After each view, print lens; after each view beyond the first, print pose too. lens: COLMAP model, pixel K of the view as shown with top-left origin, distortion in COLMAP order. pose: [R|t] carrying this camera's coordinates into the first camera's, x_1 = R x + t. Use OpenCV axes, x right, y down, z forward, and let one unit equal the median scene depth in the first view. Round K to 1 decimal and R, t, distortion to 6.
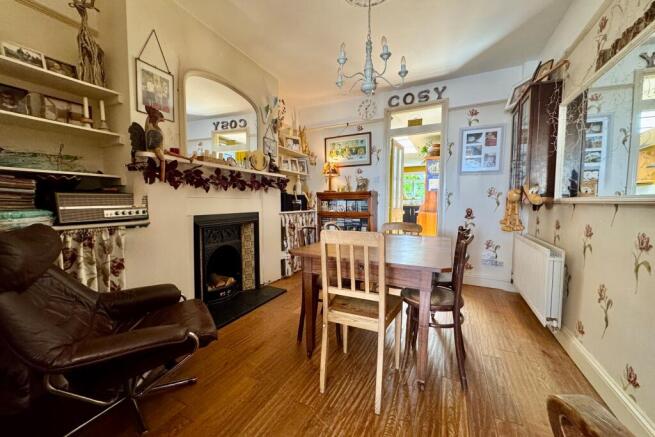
lens RADIAL K [[255.3, 0, 326.3], [0, 255.3, 218.0], [0, 0, 1]] dist [-0.000021, -0.000088]
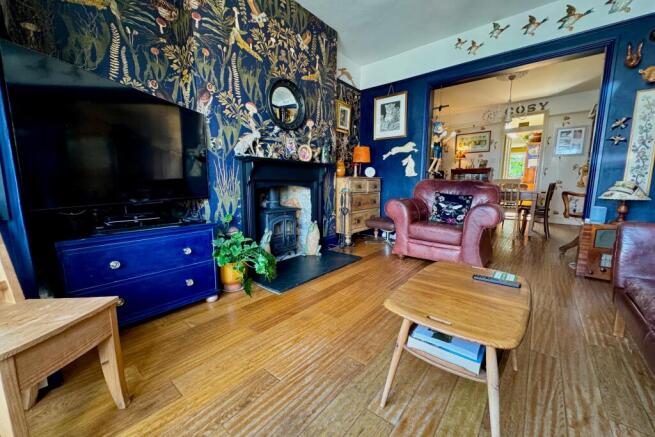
lens RADIAL K [[255.3, 0, 328.6], [0, 255.3, 218.1], [0, 0, 1]] dist [-0.000021, -0.000088]
pose [[0.969310, 0.032237, -0.243717, -0.415164], [-0.015728, 0.997466, 0.069382, 0.118999], [0.245337, -0.063419, 0.967361, -0.858198]]
